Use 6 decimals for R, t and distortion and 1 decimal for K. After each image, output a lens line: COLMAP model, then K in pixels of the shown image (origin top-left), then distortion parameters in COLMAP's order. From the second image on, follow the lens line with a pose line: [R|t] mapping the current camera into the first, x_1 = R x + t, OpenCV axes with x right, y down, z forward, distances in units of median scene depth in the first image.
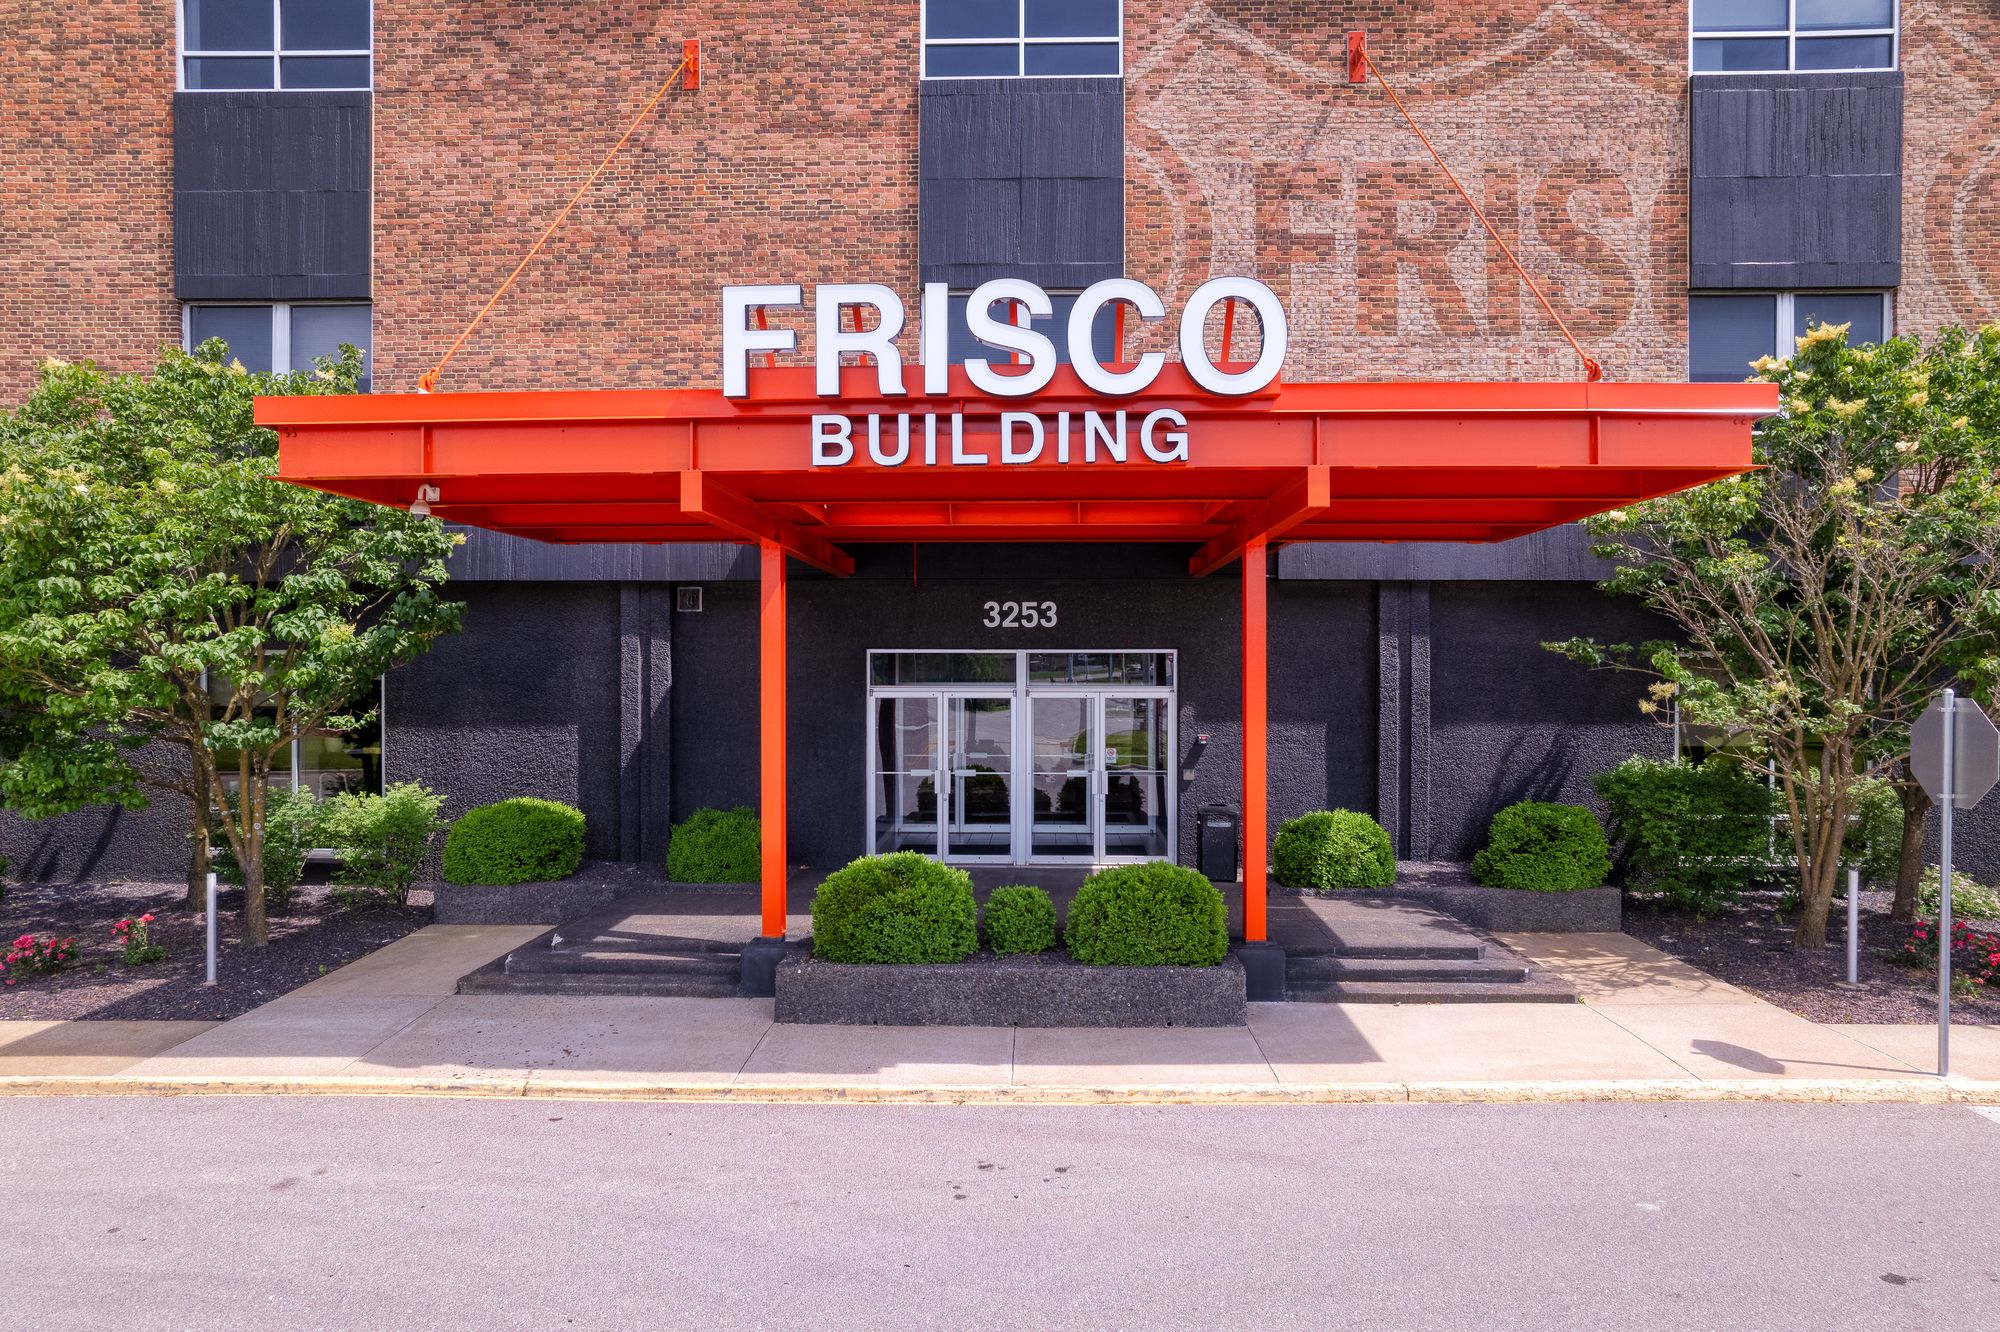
lens RADIAL K [[1285.3, 0, 1011.9], [0, 1285.3, 670.8], [0, 0, 1]] dist [-0.088345, 0.082488]
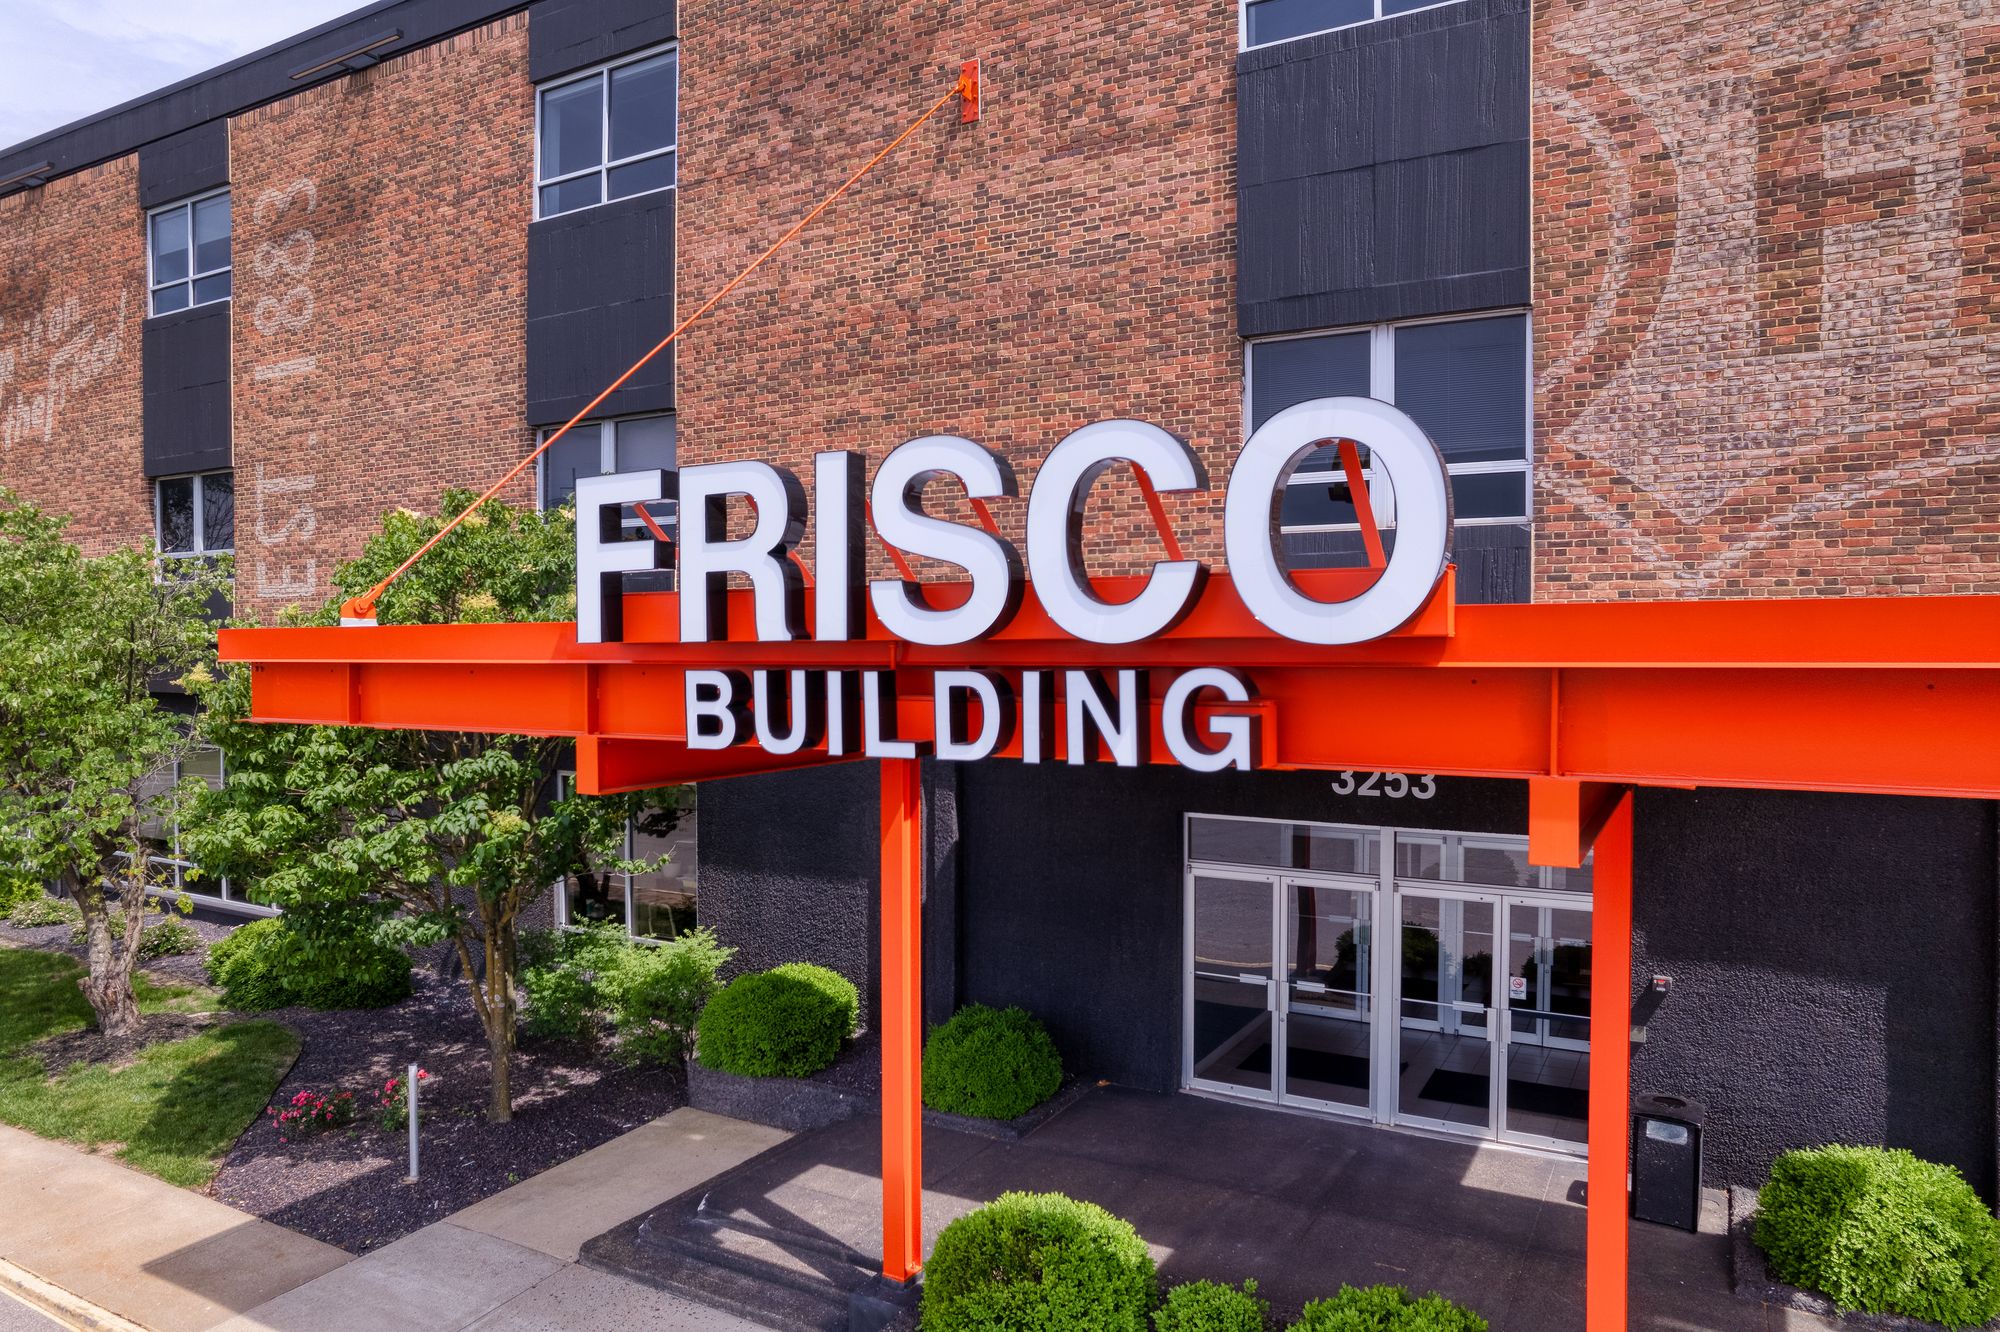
lens RADIAL K [[1285.3, 0, 1011.9], [0, 1285.3, 670.8], [0, 0, 1]] dist [-0.088345, 0.082488]
pose [[0.883213, 0.008510, -0.468895, 0.159138], [-0.002716, 0.999911, 0.013032, -0.115467], [0.468964, -0.010236, 0.883158, 0.283069]]
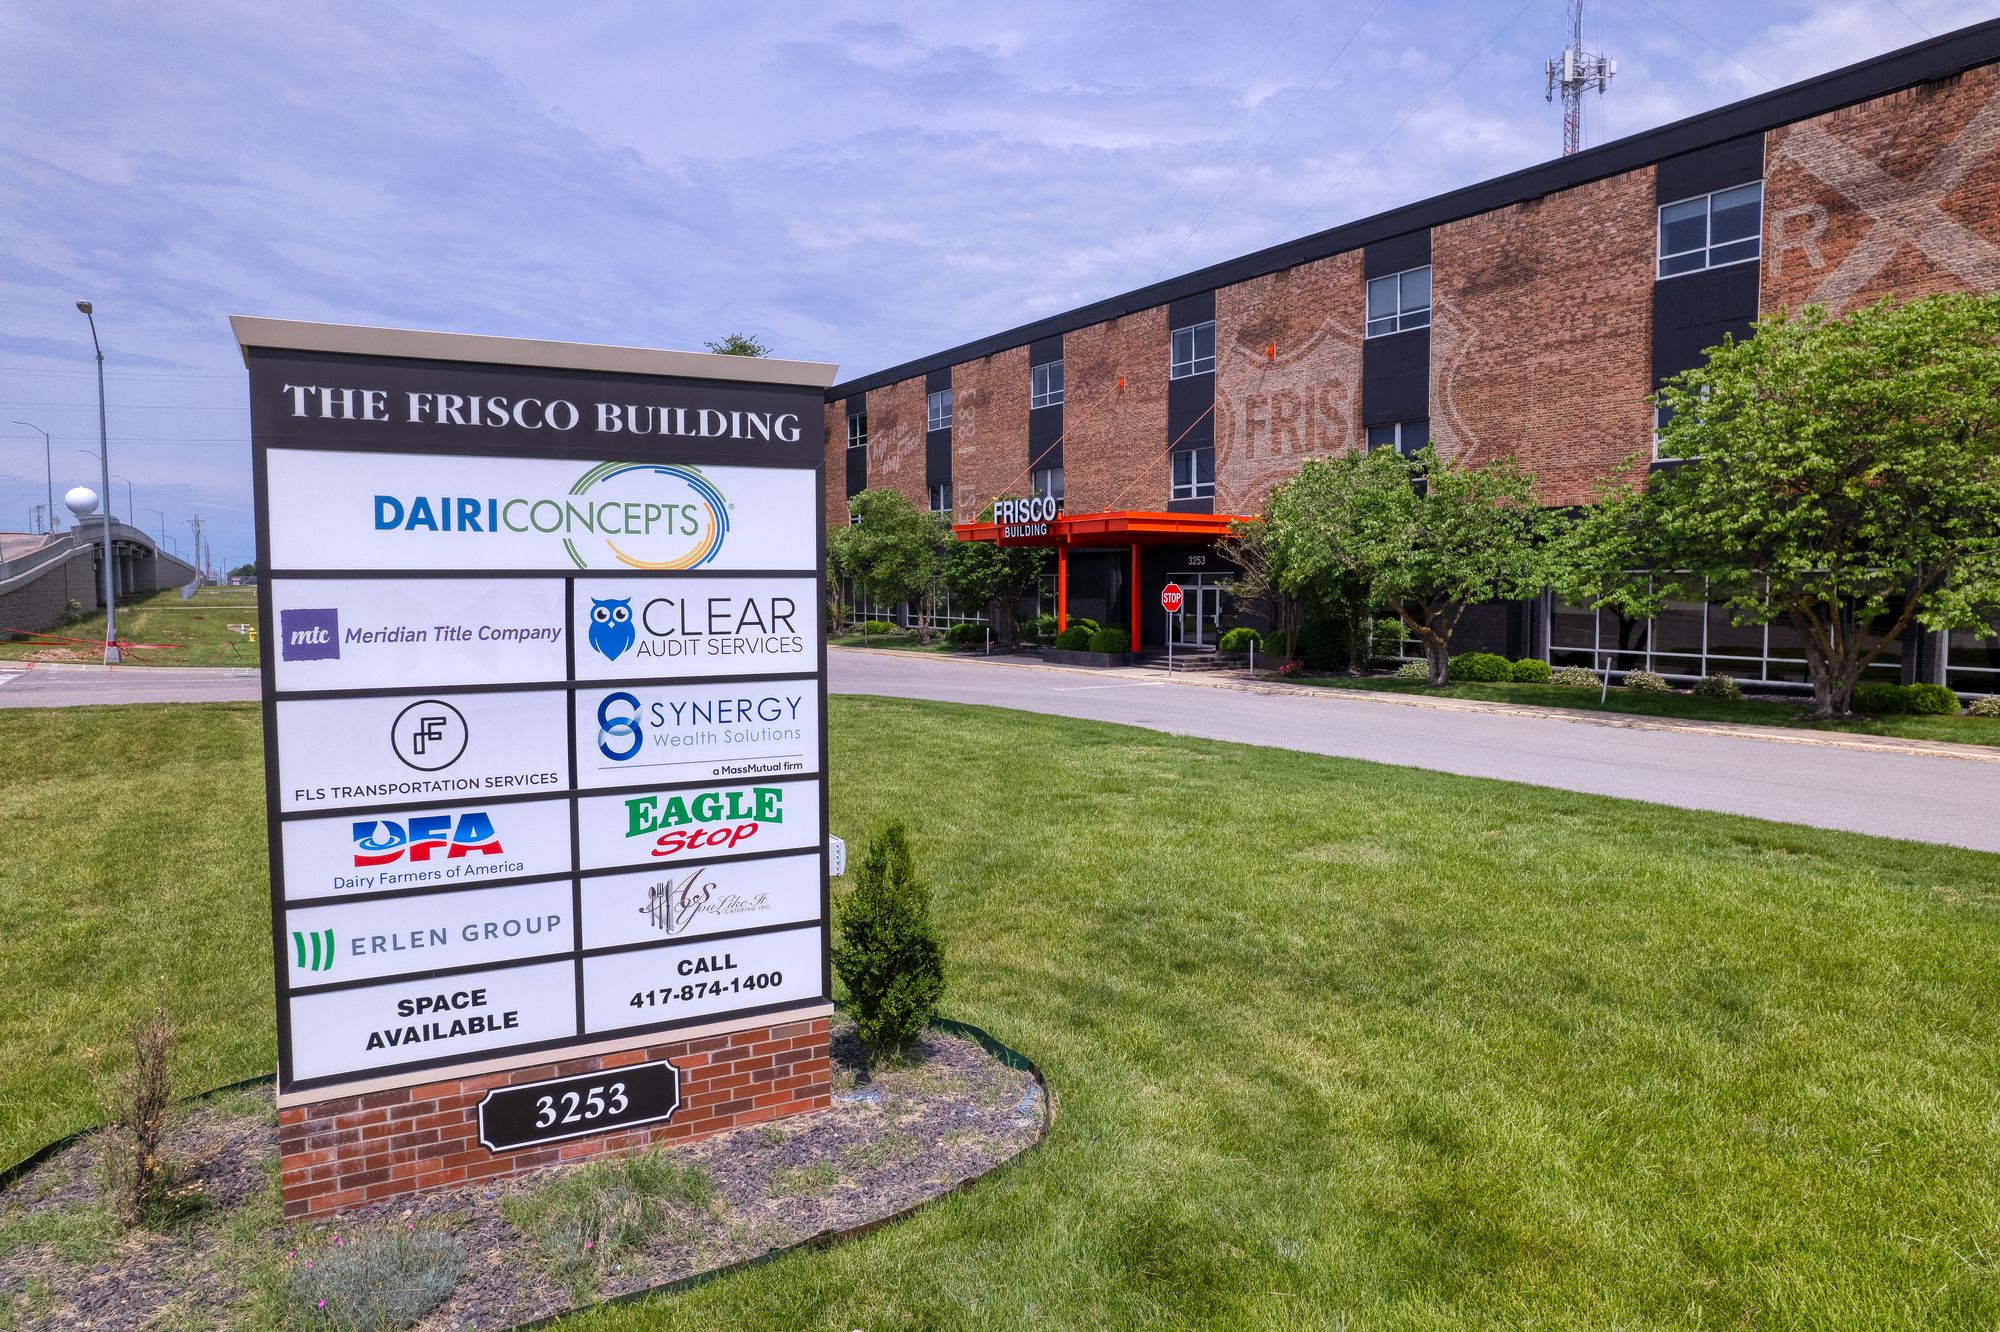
lens RADIAL K [[1285.3, 0, 1011.9], [0, 1285.3, 670.8], [0, 0, 1]] dist [-0.088345, 0.082488]
pose [[0.547430, 0.056231, -0.834960, 2.255237], [-0.004055, 0.997906, 0.064547, 0.019586], [0.836842, -0.031949, 0.546512, -0.961284]]
